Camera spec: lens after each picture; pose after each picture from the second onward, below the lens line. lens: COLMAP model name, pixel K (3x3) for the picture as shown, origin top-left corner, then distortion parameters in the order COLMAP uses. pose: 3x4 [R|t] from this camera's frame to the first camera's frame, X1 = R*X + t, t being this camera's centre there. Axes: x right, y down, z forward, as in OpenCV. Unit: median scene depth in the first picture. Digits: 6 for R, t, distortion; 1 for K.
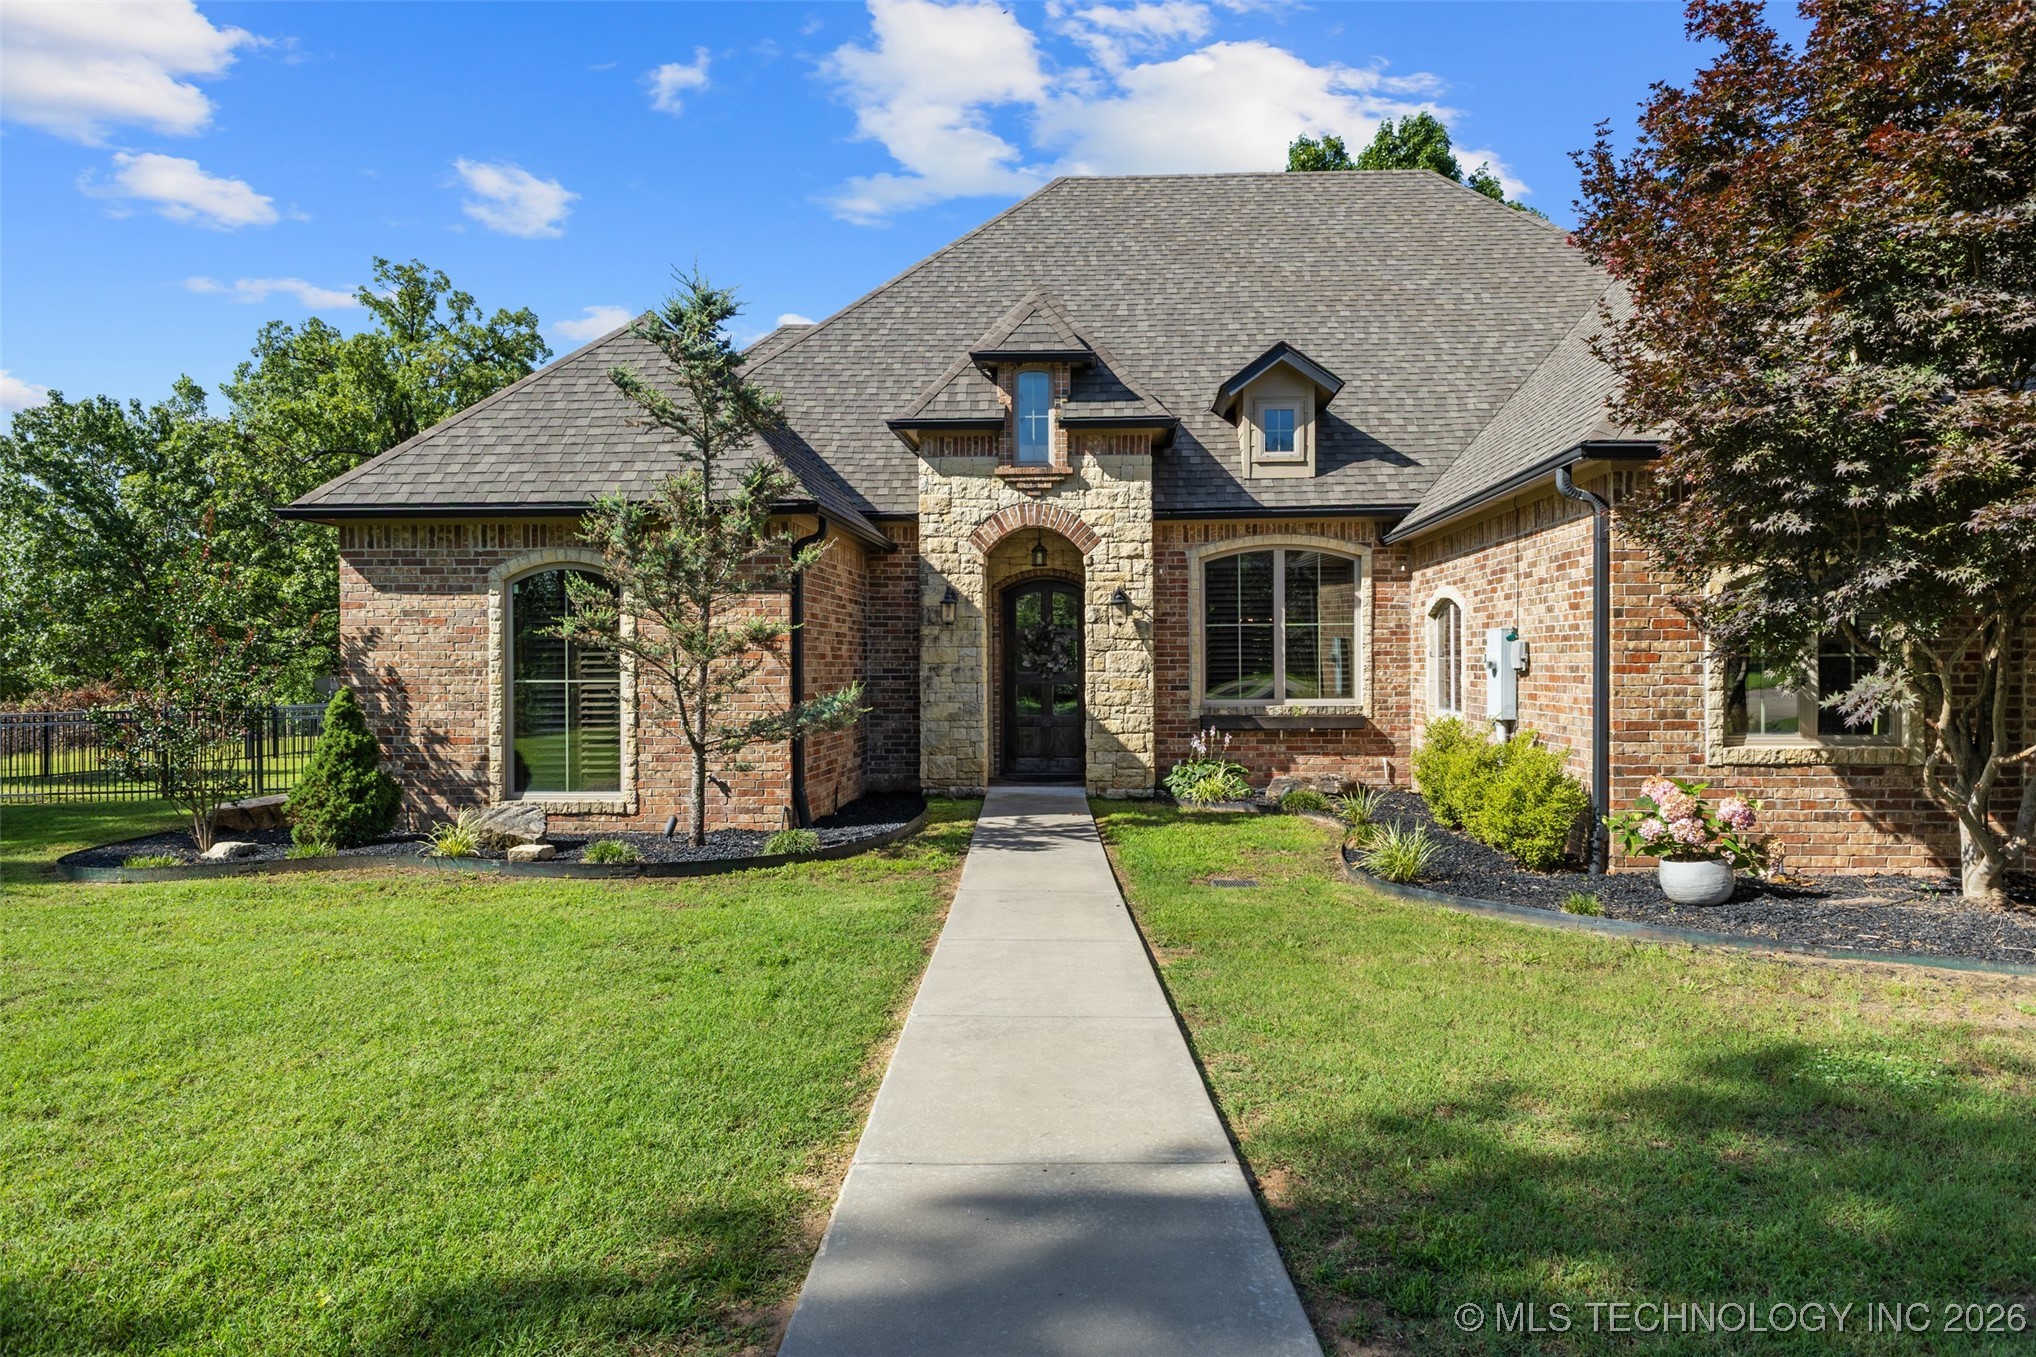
lens RADIAL K [[1324.3, 0, 1021.2], [0, 1324.3, 677.6], [0, 0, 1]] dist [-0.005103, 0.001105]
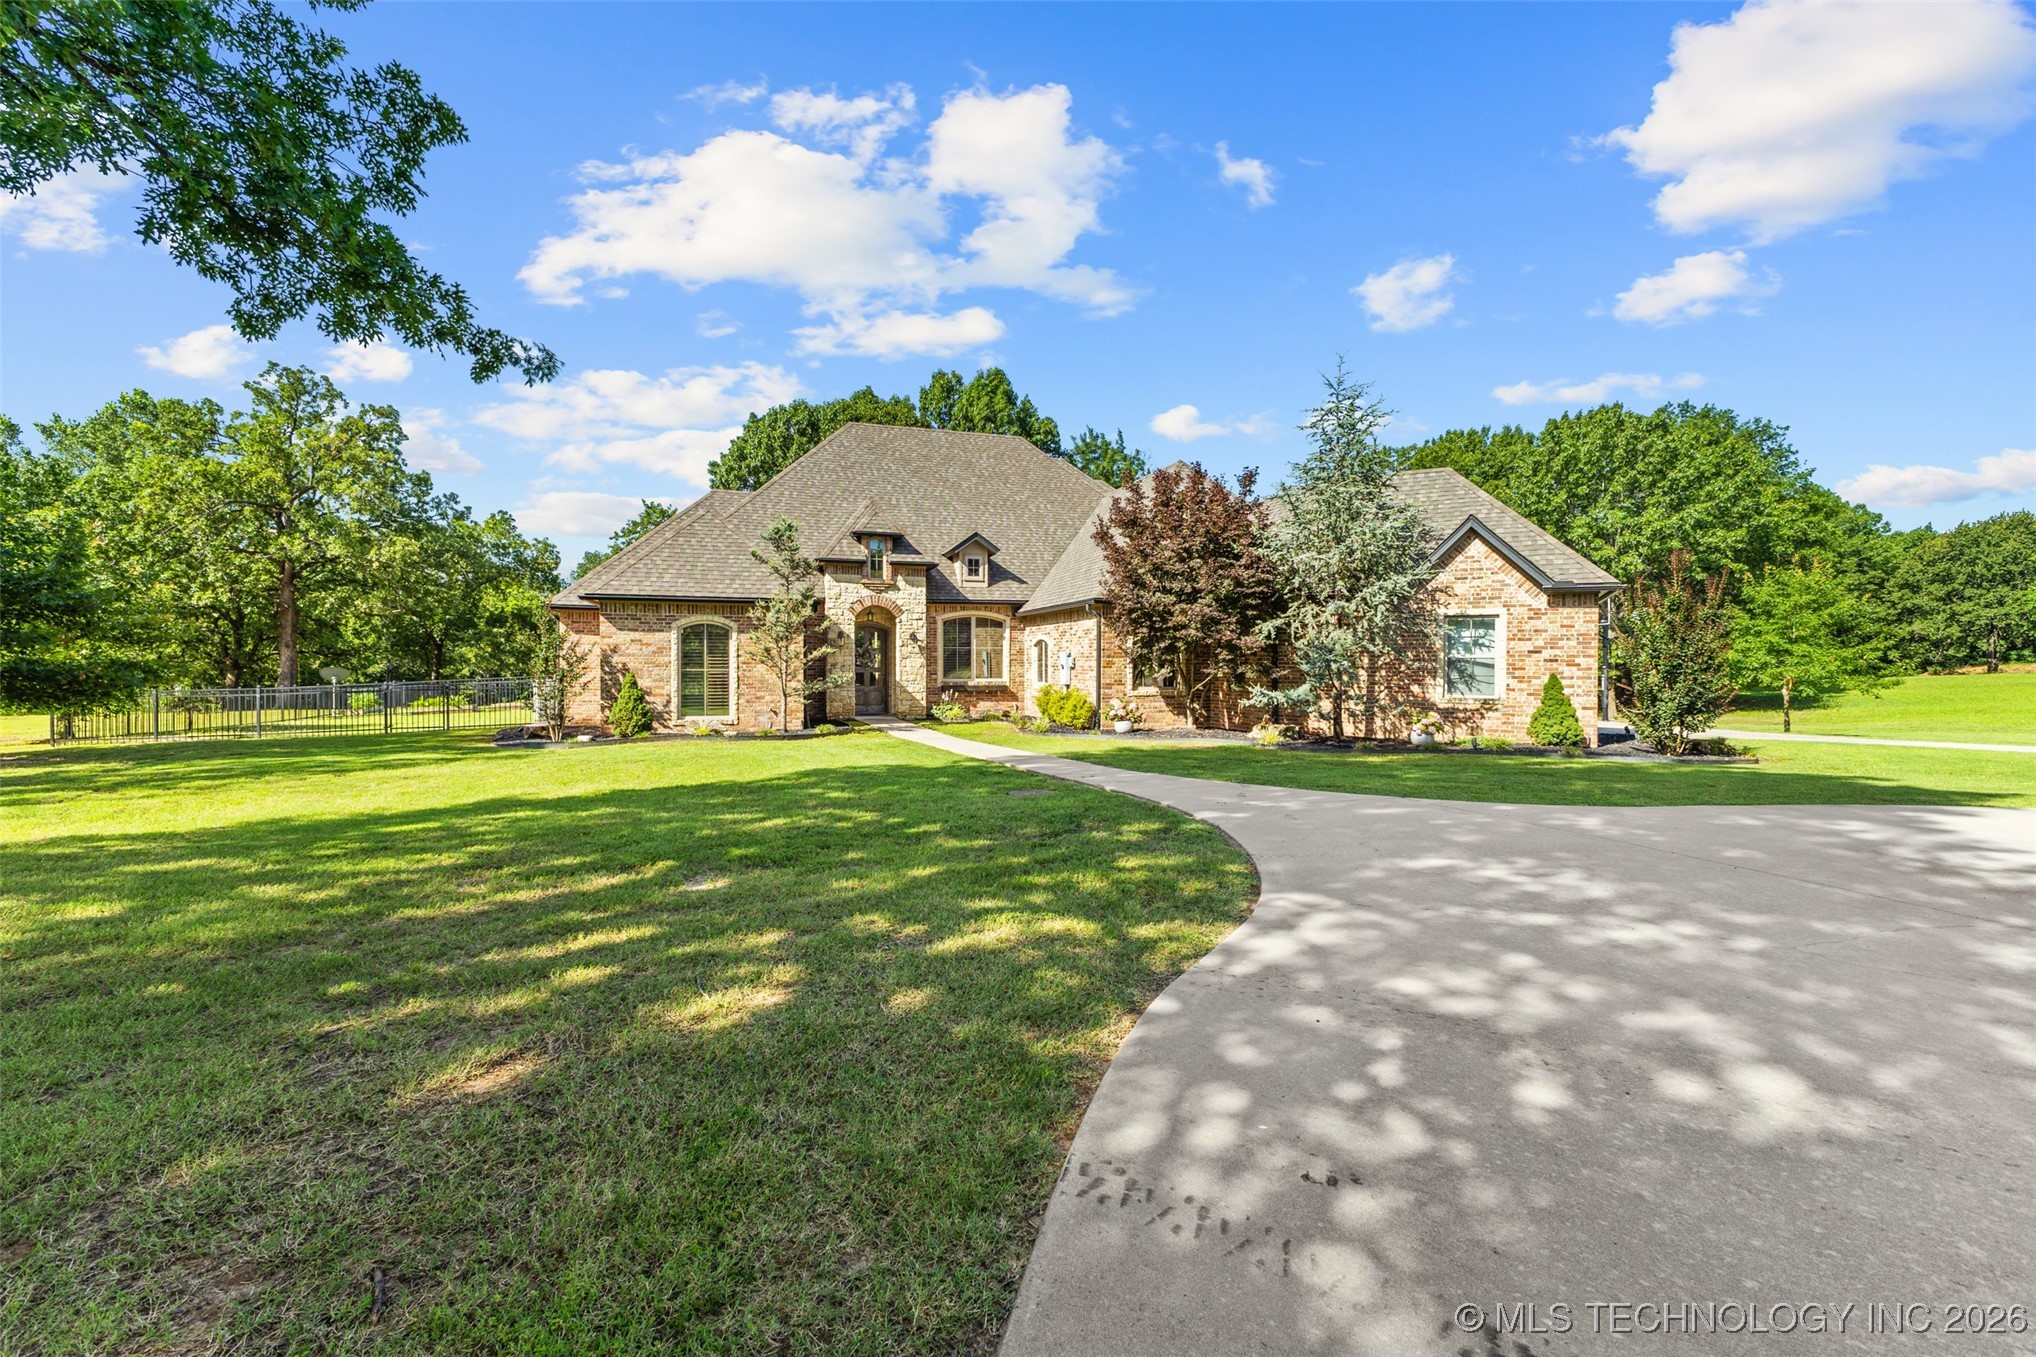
lens RADIAL K [[888.5, 0, 1015.8], [0, 888.5, 676.7], [0, 0, 1]] dist [0.021459, -0.006345]
pose [[0.944817, 0.001972, 0.327591, -0.276286], [-0.003925, 0.999978, 0.005300, 0.004069], [-0.327574, -0.006293, 0.944805, -0.586435]]
